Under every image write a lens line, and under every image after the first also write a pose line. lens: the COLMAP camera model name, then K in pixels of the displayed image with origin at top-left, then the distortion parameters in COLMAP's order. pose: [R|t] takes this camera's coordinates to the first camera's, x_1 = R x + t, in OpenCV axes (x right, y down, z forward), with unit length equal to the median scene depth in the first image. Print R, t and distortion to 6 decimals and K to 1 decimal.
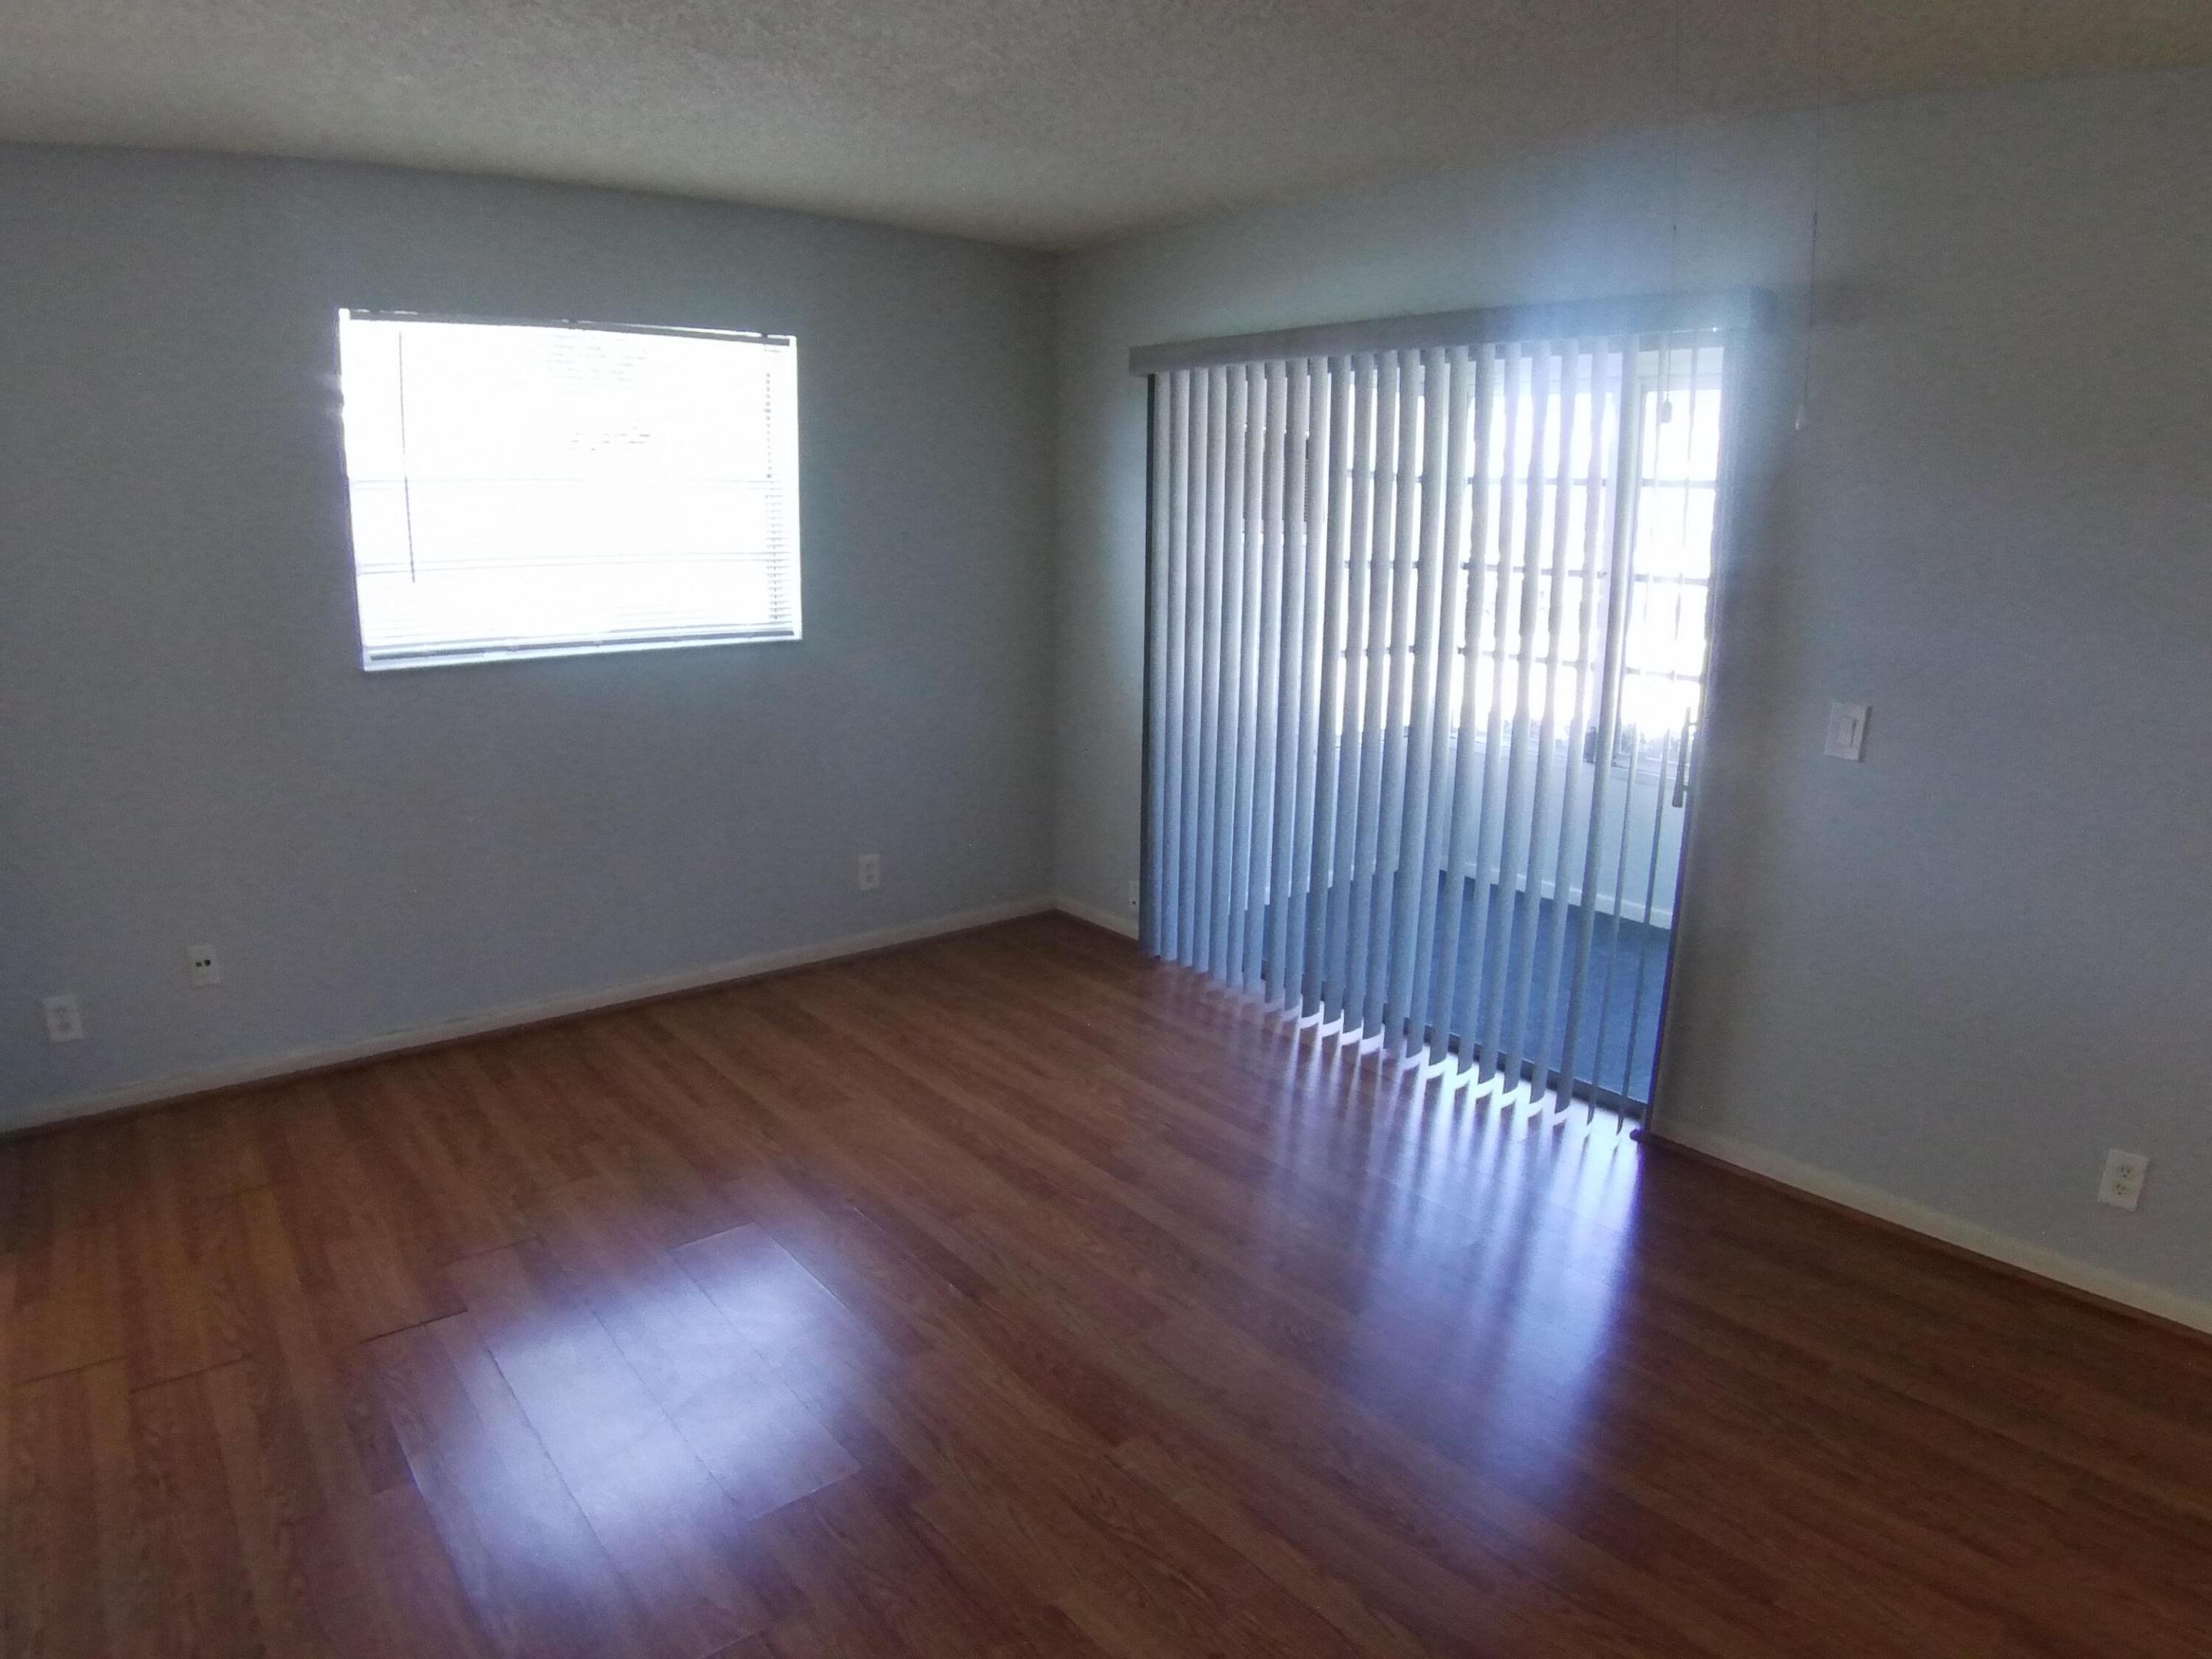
lens RADIAL K [[1280.3, 0, 1106.0], [0, 1280.3, 829.5], [0, 0, 1]] dist [-0.181103, 0.039218]
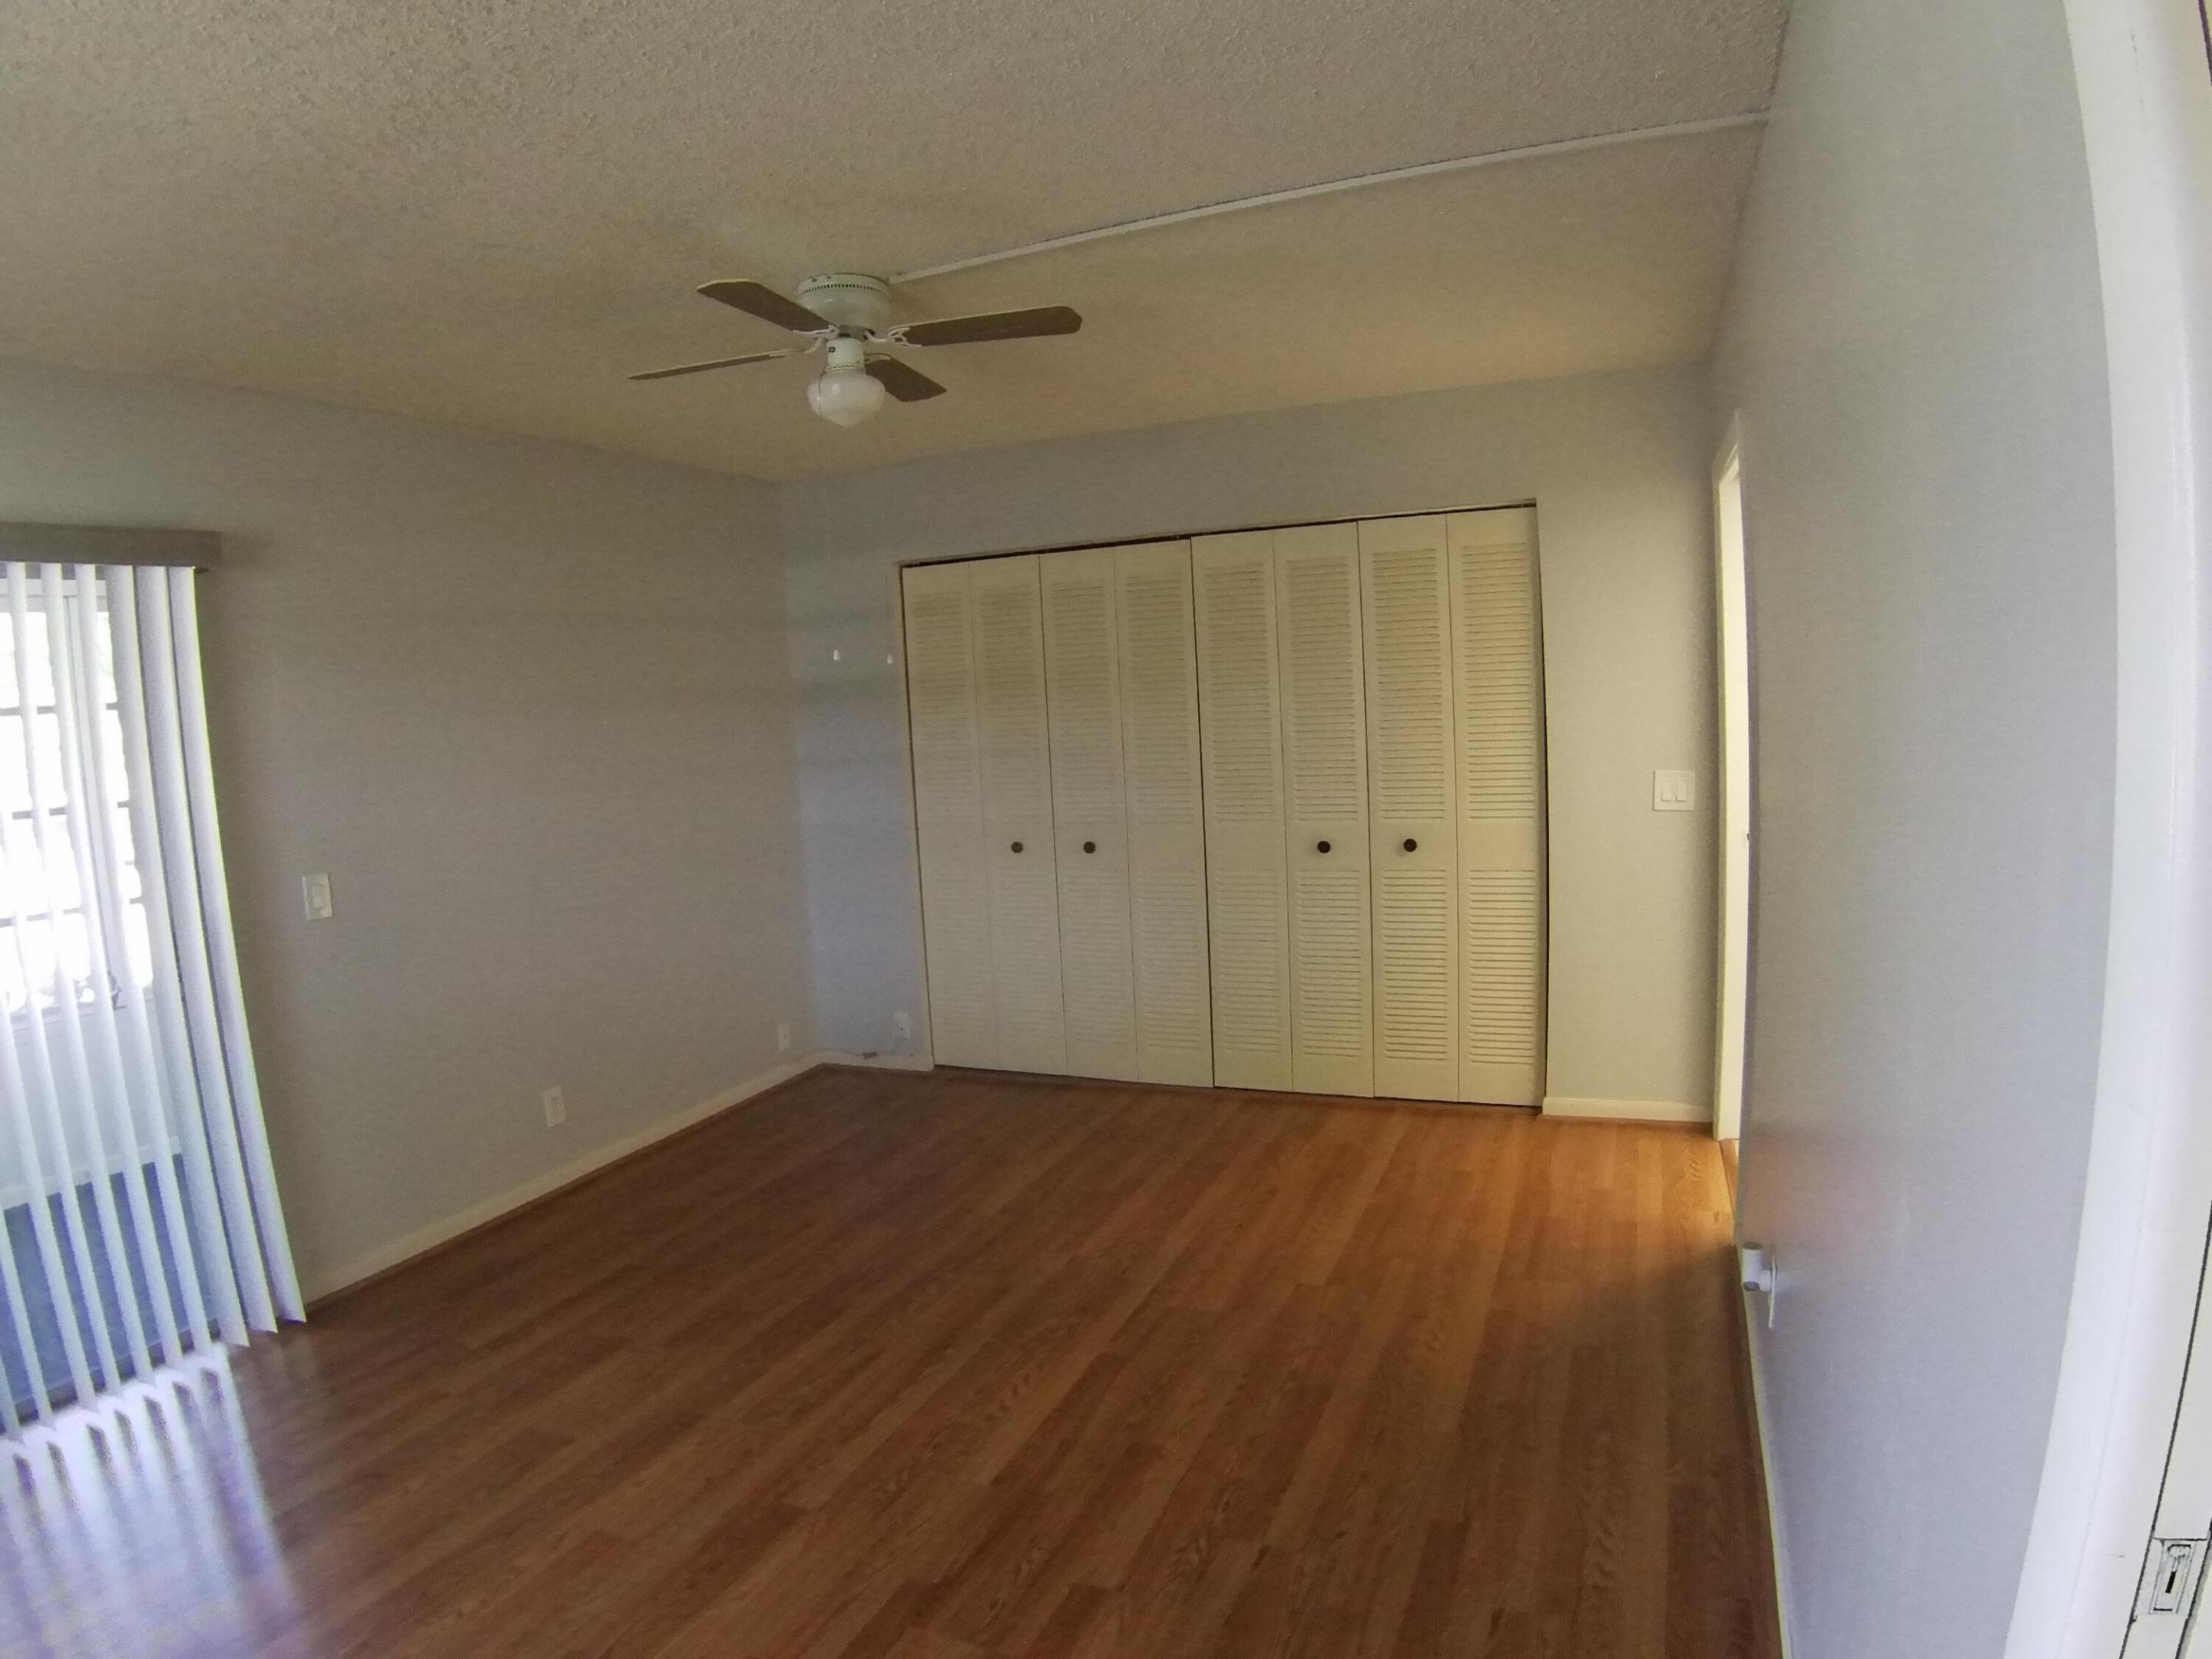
lens RADIAL K [[1280.3, 0, 1106.0], [0, 1280.3, 829.5], [0, 0, 1]] dist [-0.181103, 0.039218]
pose [[-0.463679, -0.089206, 0.881501, -0.986135], [0.242403, 0.944186, 0.223057, -0.266239], [-0.852198, 0.317105, -0.416176, 0.951170]]
